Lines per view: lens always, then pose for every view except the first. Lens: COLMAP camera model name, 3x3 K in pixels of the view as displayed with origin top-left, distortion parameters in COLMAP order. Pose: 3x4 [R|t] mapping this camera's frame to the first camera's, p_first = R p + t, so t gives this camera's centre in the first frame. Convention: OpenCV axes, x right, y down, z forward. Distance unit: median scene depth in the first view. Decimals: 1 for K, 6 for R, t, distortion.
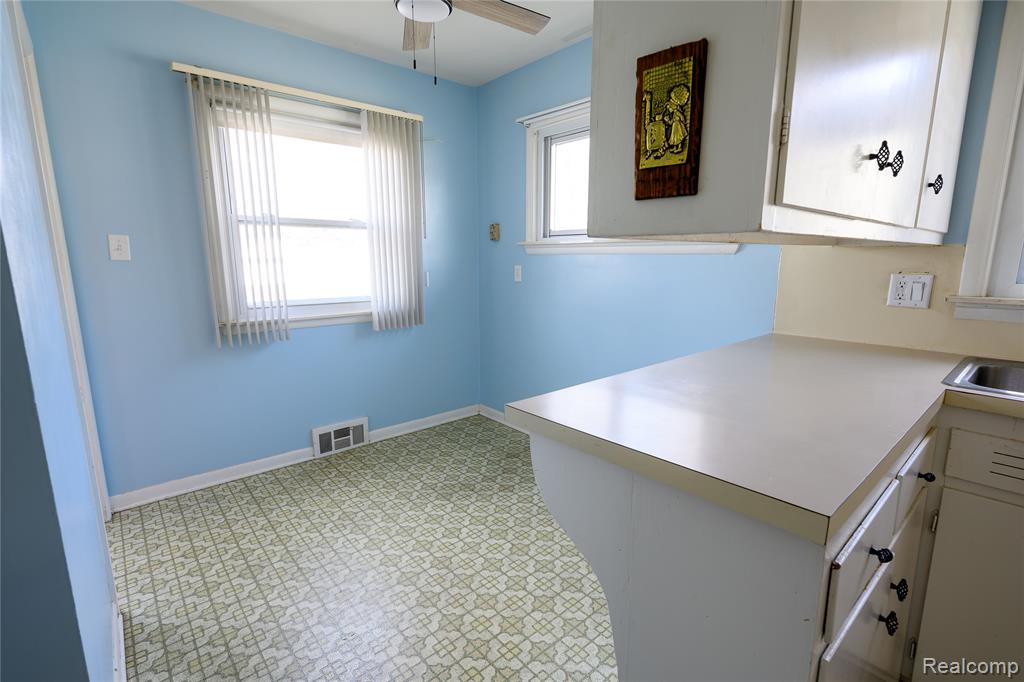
lens RADIAL K [[470.9, 0, 508.1], [0, 470.9, 341.9], [0, 0, 1]] dist [0.000191, 0.000437]
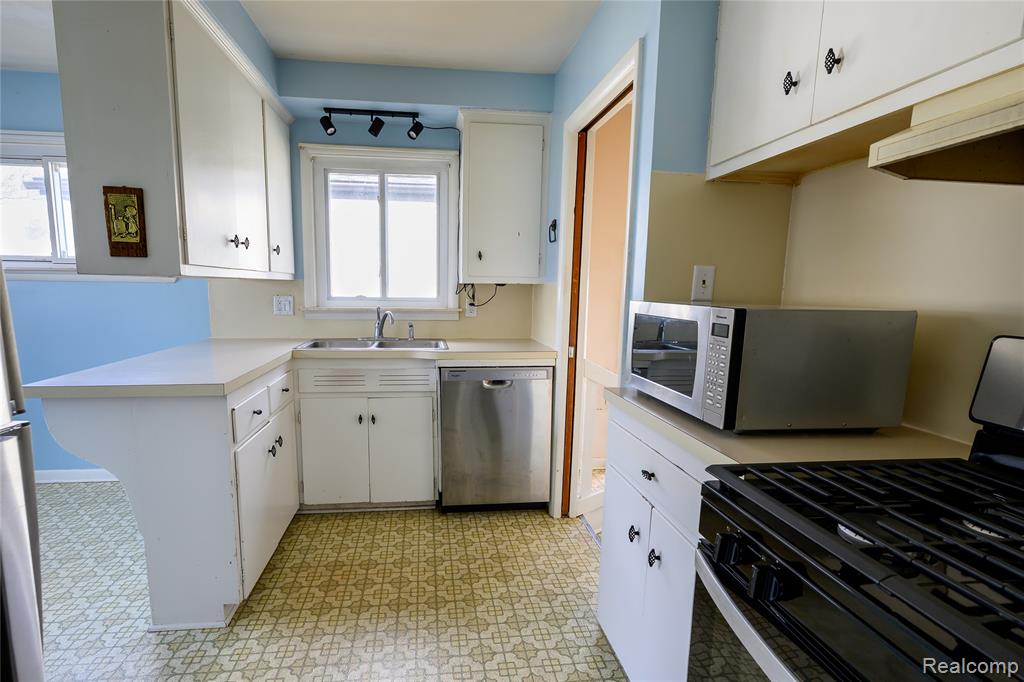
lens RADIAL K [[505.5, 0, 489.5], [0, 505.5, 353.4], [0, 0, 1]] dist [0.000411, -0.000095]
pose [[0.550717, -0.101115, 0.828545, -0.258726], [0.136159, 0.990222, 0.030344, 0.097924], [-0.823512, 0.096103, 0.559100, -0.570187]]
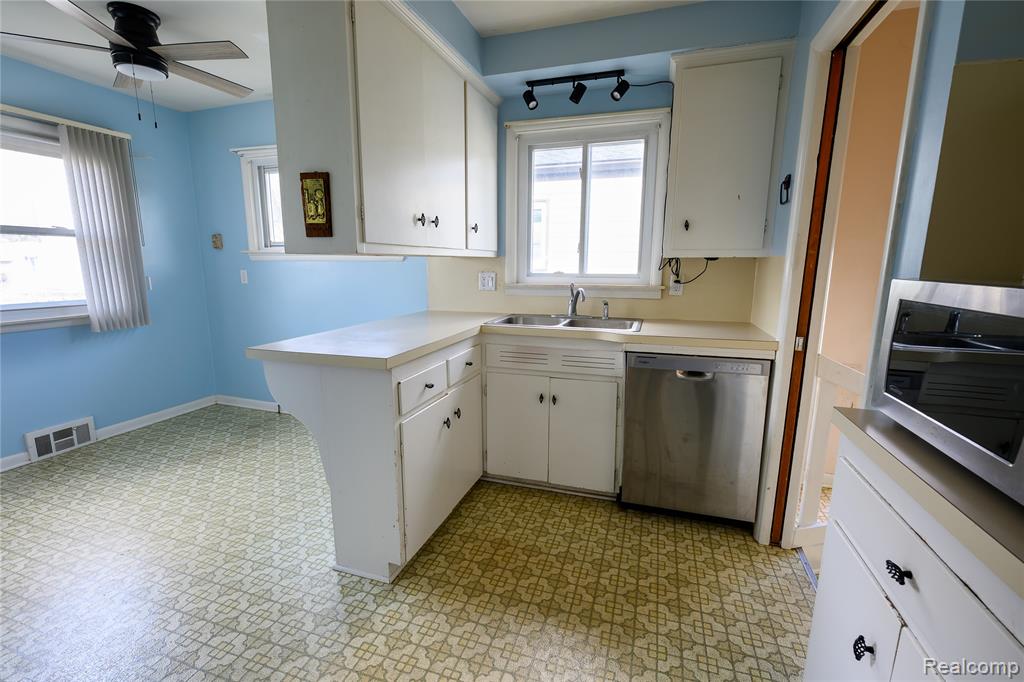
lens RADIAL K [[458.8, 0, 506.0], [0, 458.8, 342.5], [0, 0, 1]] dist [-0.000760, 0.000409]
pose [[0.857743, -0.086456, 0.506756, -0.020103], [0.089556, 0.995813, 0.018309, 0.089909], [-0.506218, 0.029679, 0.861895, -0.509596]]
